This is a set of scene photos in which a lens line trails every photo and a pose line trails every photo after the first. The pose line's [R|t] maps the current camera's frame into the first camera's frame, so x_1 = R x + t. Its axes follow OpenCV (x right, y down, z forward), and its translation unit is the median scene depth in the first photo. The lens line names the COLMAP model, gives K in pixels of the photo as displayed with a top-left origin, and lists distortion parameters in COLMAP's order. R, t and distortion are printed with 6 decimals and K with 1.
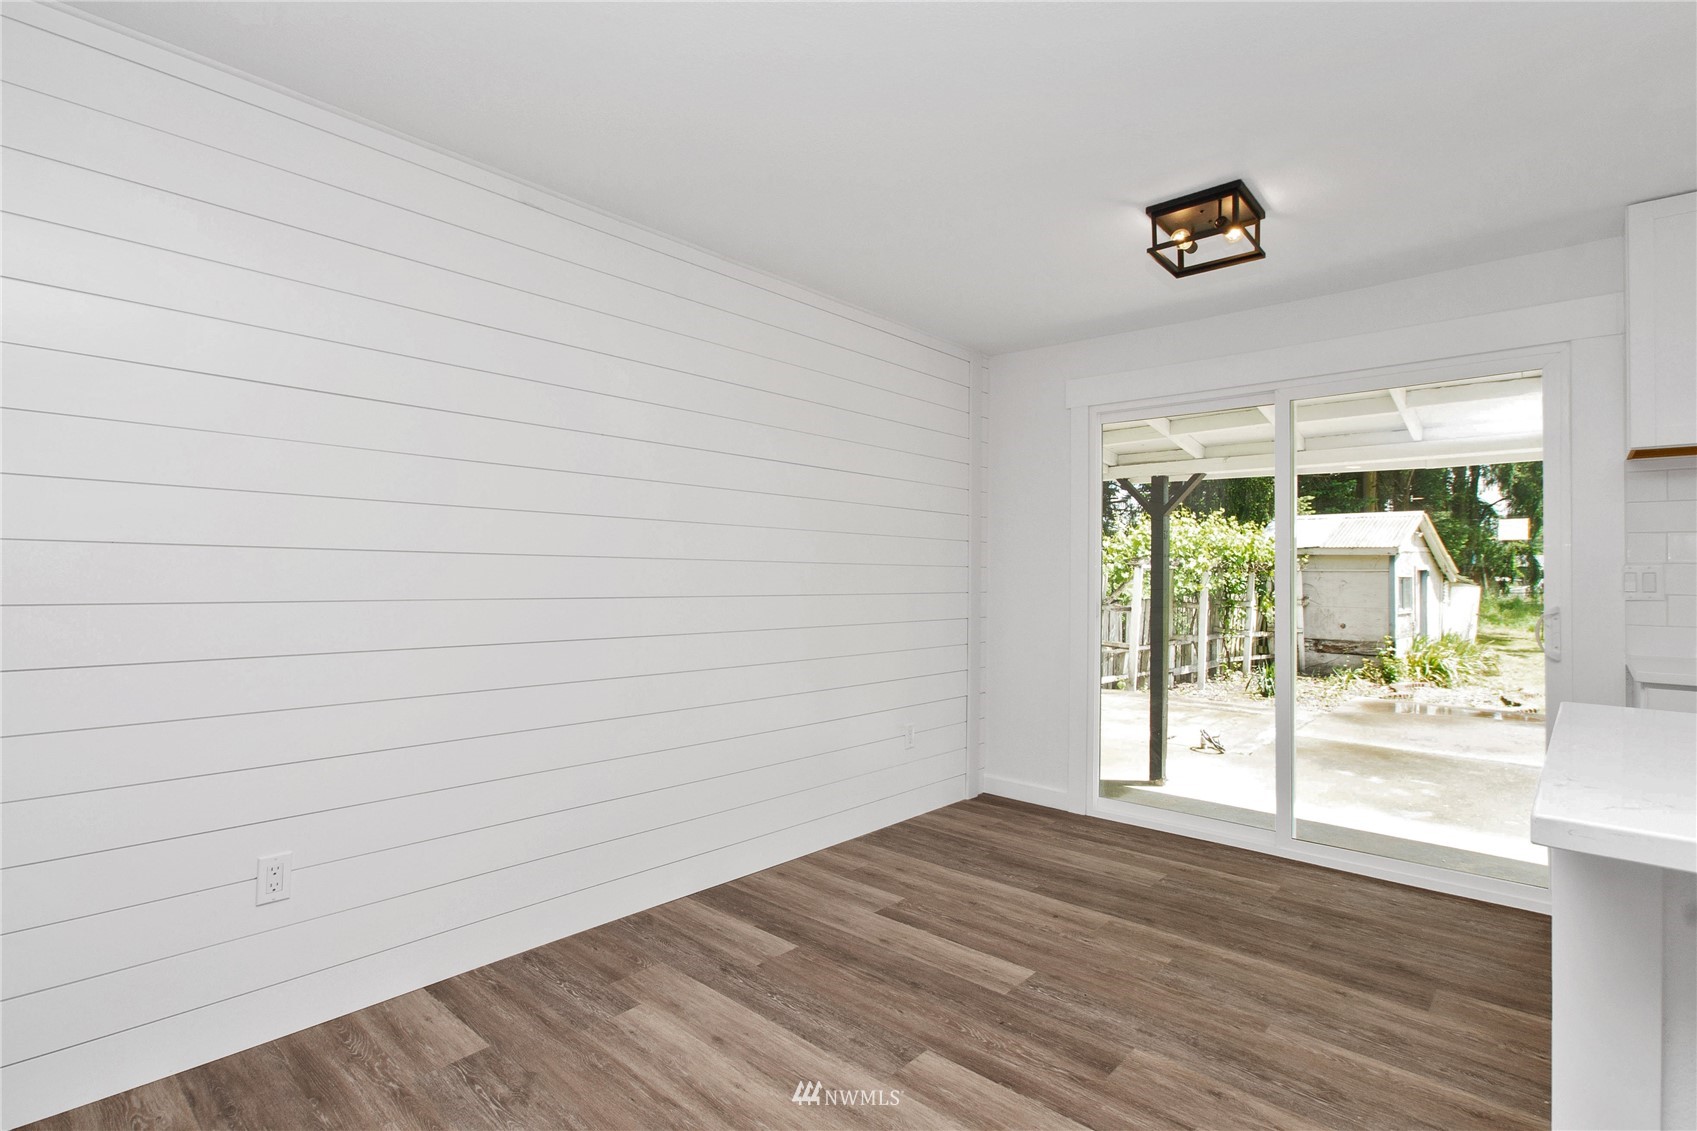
lens RADIAL K [[827.1, 0, 850.6], [0, 827.1, 567.4], [0, 0, 1]] dist [-0.005455, -0.002077]
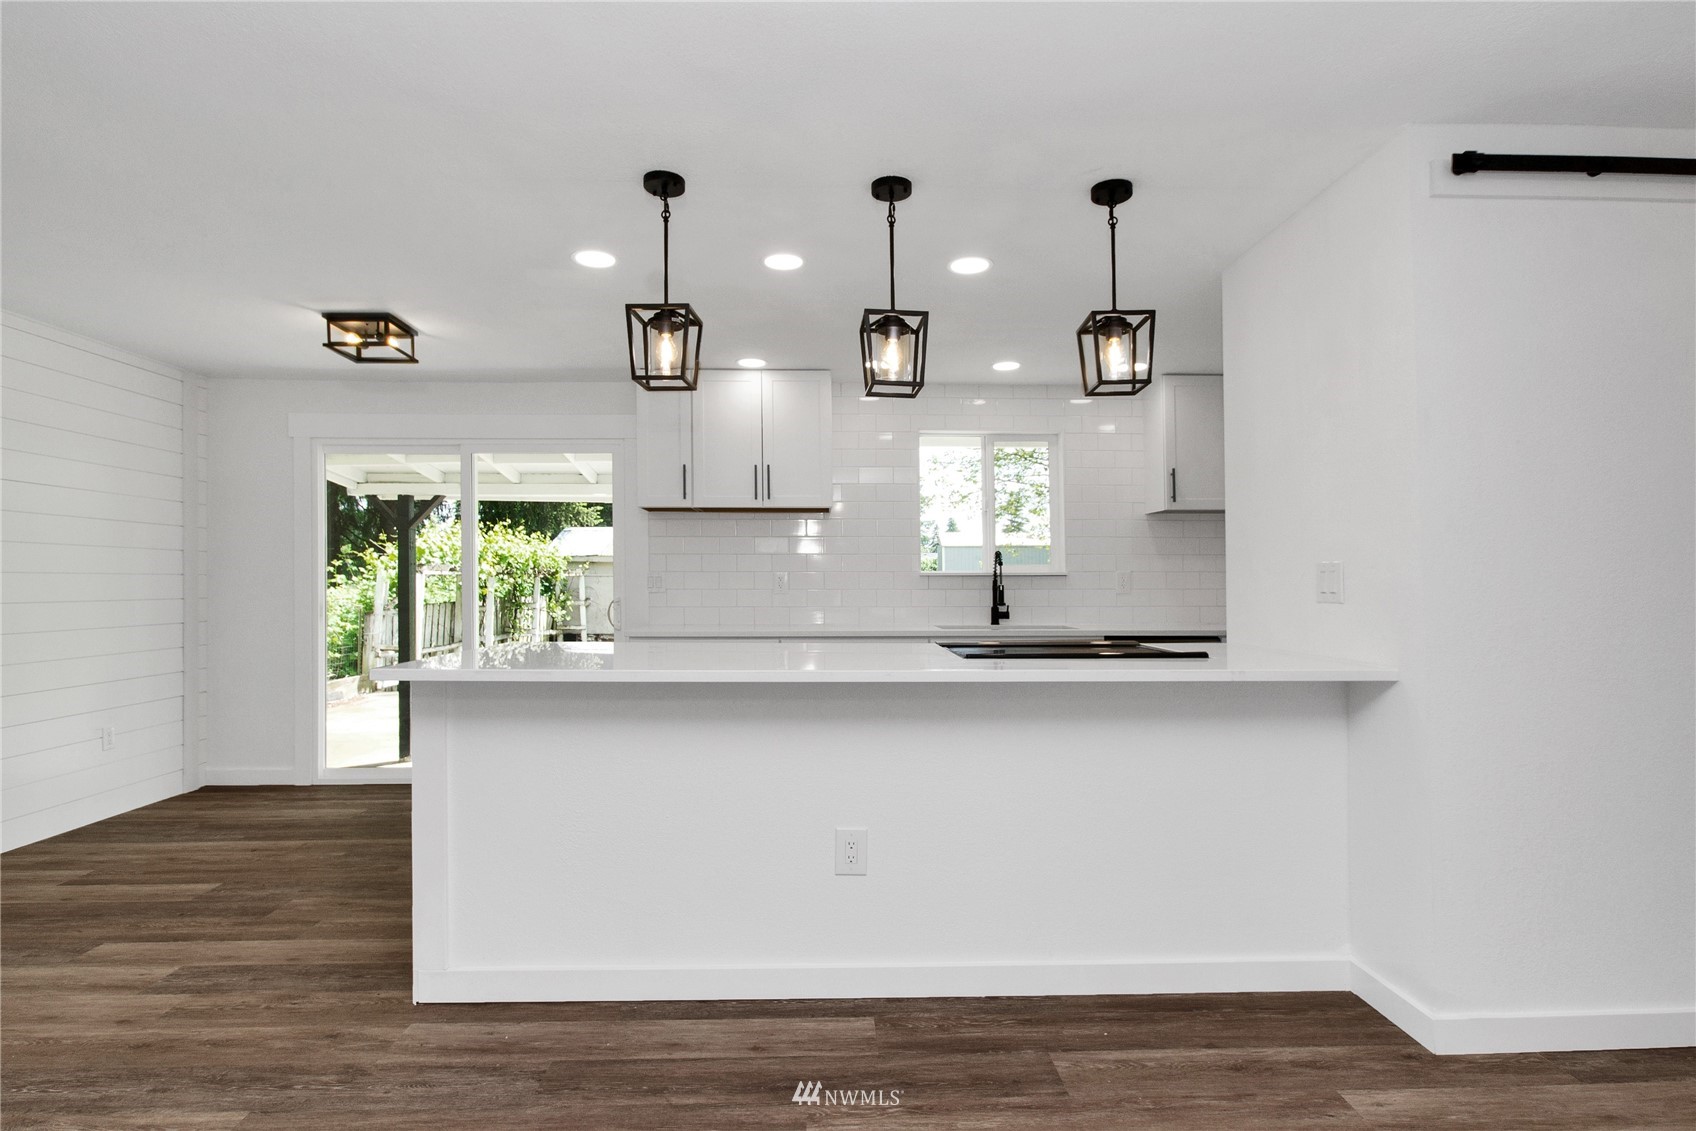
lens RADIAL K [[826.6, 0, 859.1], [0, 826.6, 574.8], [0, 0, 1]] dist [-0.005455, -0.002077]
pose [[0.710117, -0.003756, 0.704074, 0.019149], [0.002097, 0.999993, 0.003219, -0.000862], [-0.704081, -0.000809, 0.710119, -0.500439]]
